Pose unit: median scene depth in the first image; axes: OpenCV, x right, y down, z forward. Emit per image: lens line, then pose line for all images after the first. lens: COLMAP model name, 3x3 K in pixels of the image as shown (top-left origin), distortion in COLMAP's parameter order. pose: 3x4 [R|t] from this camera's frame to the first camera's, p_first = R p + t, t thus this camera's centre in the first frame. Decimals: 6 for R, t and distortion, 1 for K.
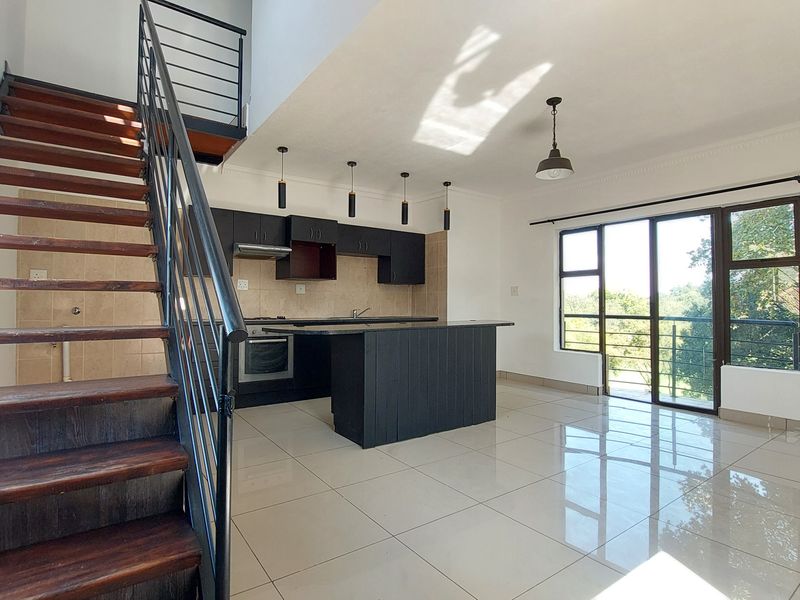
lens RADIAL K [[422.5, 0, 381.0], [0, 422.5, 296.8], [0, 0, 1]] dist [-0.024621, -0.000513]
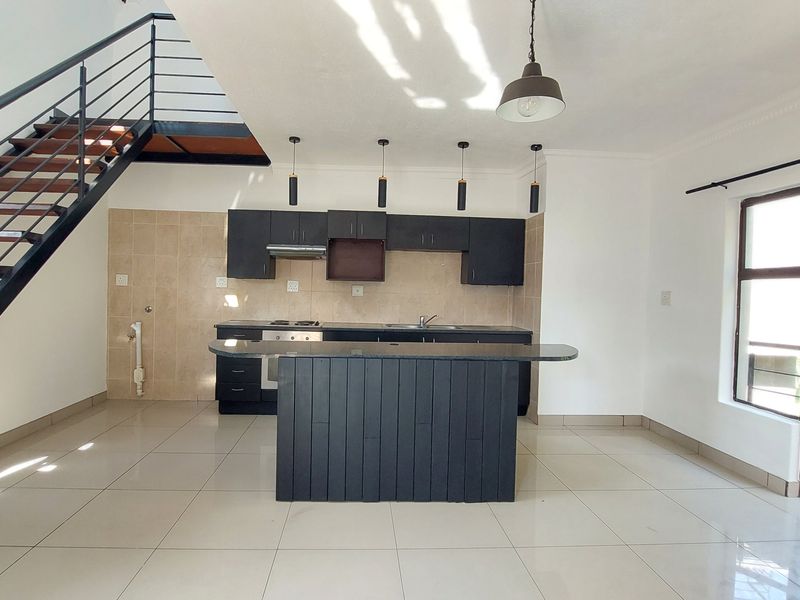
lens RADIAL K [[422.5, 0, 381.0], [0, 422.5, 296.8], [0, 0, 1]] dist [-0.024621, -0.000513]
pose [[0.847542, 0.028271, -0.529974, 0.318783], [-0.014011, 0.999424, 0.030905, -0.032872], [0.530543, -0.018768, 0.847450, 0.250921]]
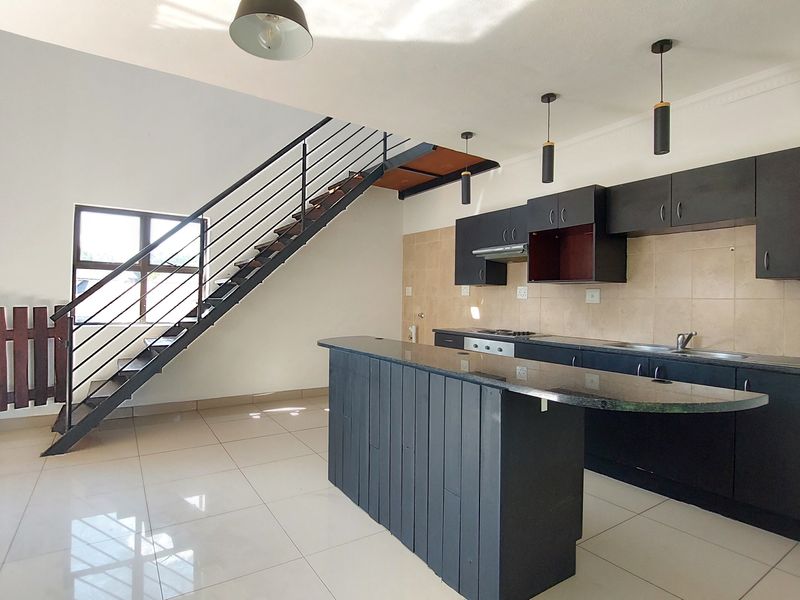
lens RADIAL K [[422.5, 0, 381.0], [0, 422.5, 296.8], [0, 0, 1]] dist [-0.024621, -0.000513]
pose [[-0.047873, -0.000297, -0.998853, 0.479316], [0.009089, 0.999958, -0.000733, -0.019017], [0.998812, -0.009114, -0.047868, 0.668546]]
